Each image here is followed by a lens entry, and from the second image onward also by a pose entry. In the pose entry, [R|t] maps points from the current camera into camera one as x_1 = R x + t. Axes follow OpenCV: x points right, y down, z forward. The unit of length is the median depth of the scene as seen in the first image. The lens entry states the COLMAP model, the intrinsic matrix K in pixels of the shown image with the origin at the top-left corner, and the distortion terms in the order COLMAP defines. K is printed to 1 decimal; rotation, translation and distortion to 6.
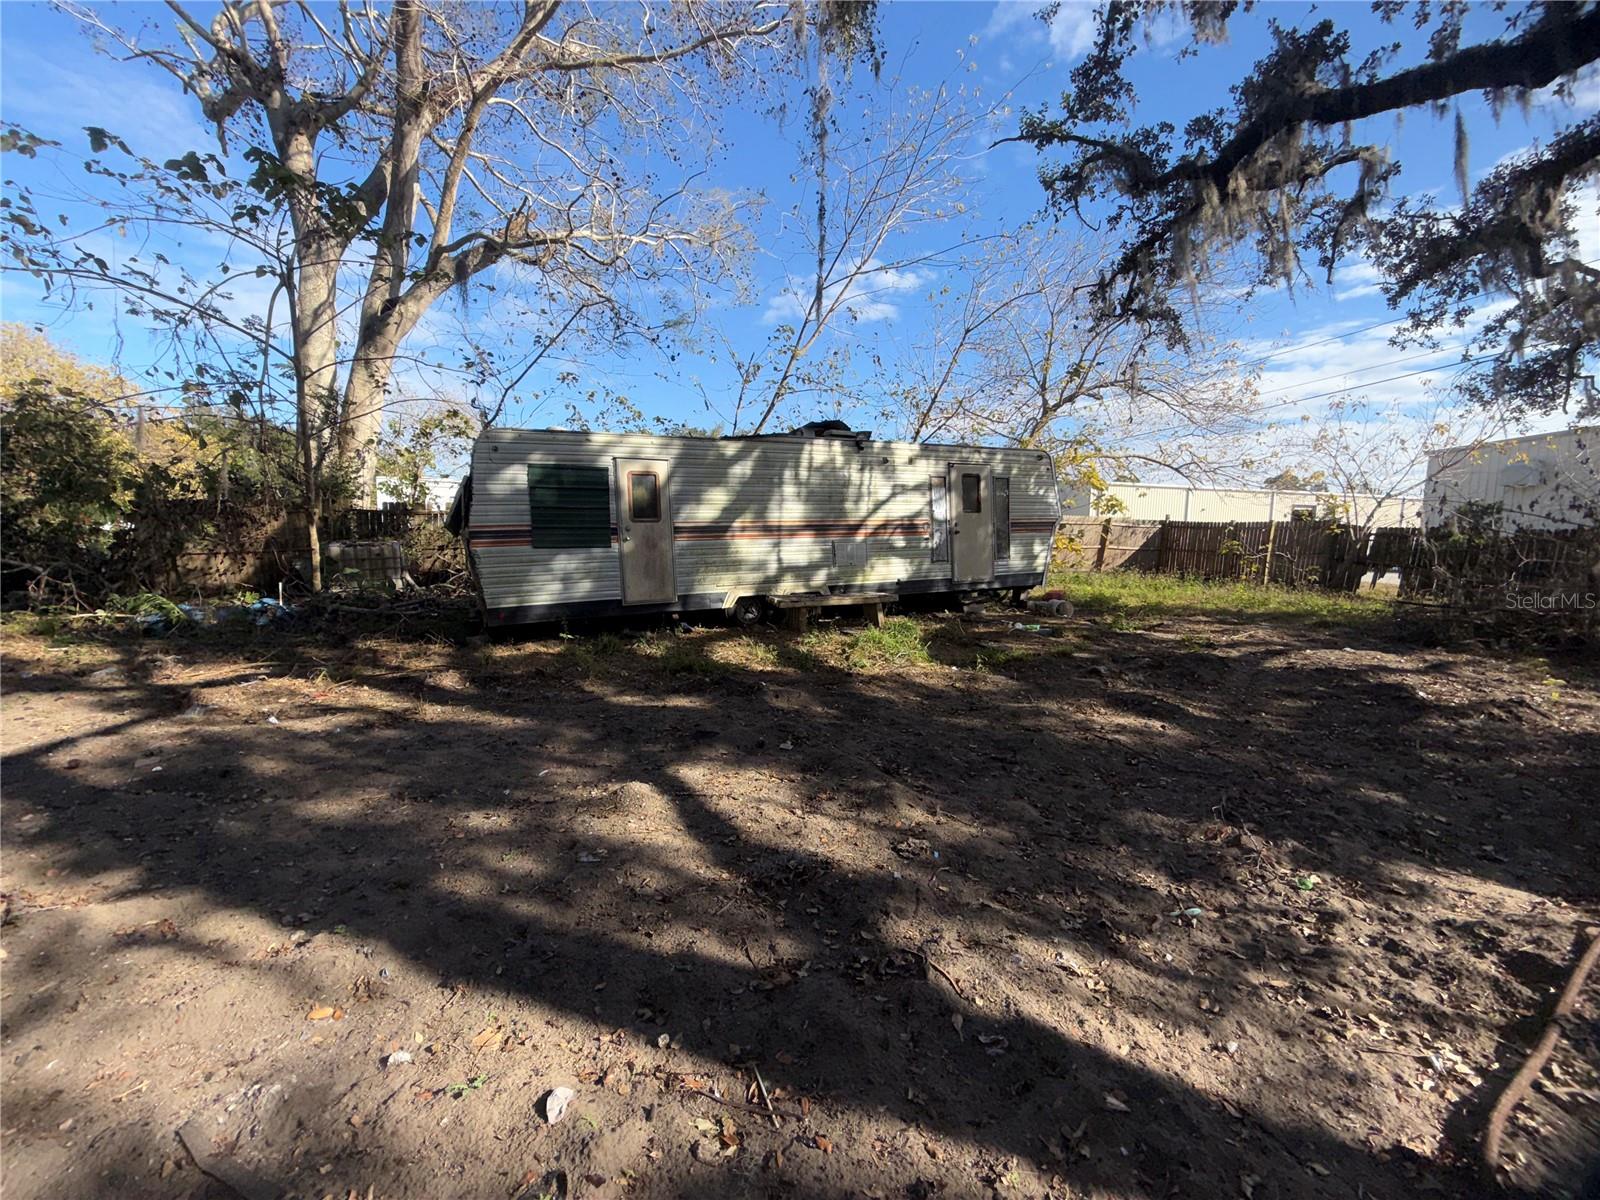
lens RADIAL K [[639.8, 0, 792.6], [0, 639.8, 595.6], [0, 0, 1]] dist [-0.000576, -0.000194]
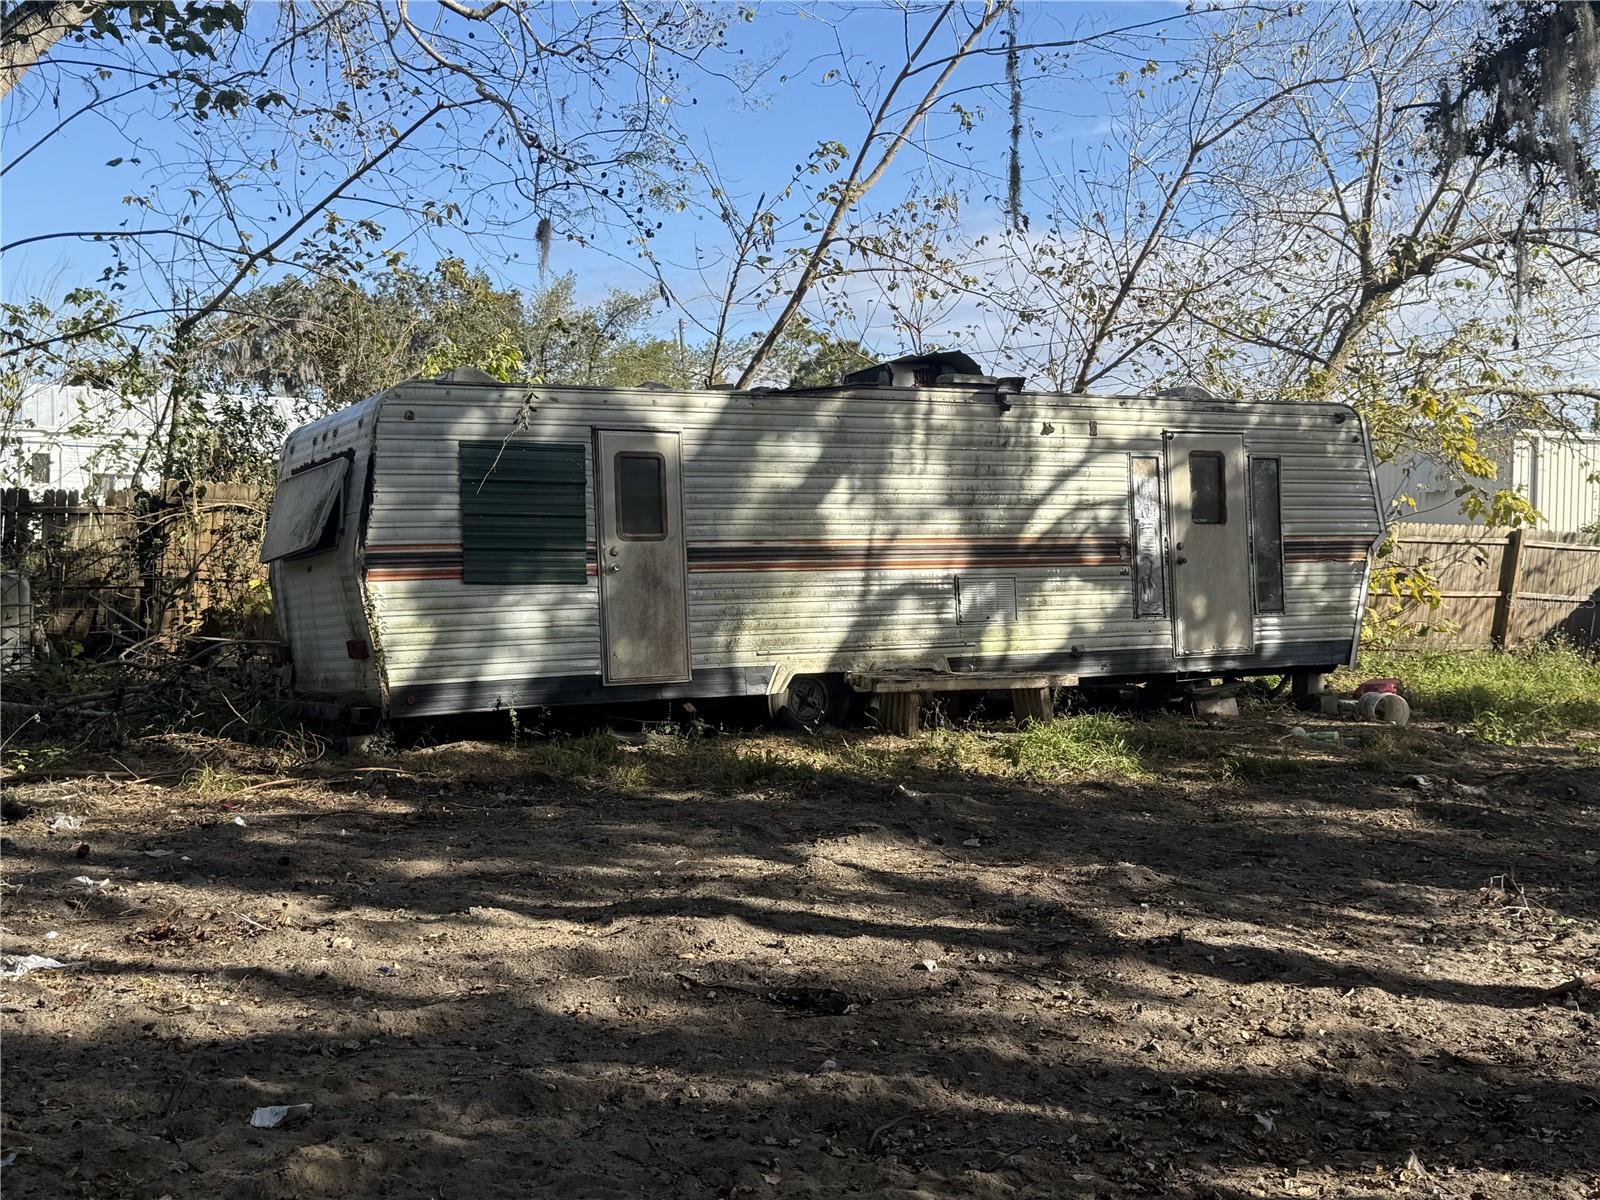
lens RADIAL K [[1873.3, 0, 802.5], [0, 1873.3, 601.9], [0, 0, 1]] dist [0.098893, 0.000000]
pose [[0.998186, 0.003308, 0.060120, -0.144640], [0.001256, 0.997128, -0.075723, 0.050849], [-0.060198, 0.075661, 0.995315, -0.509584]]
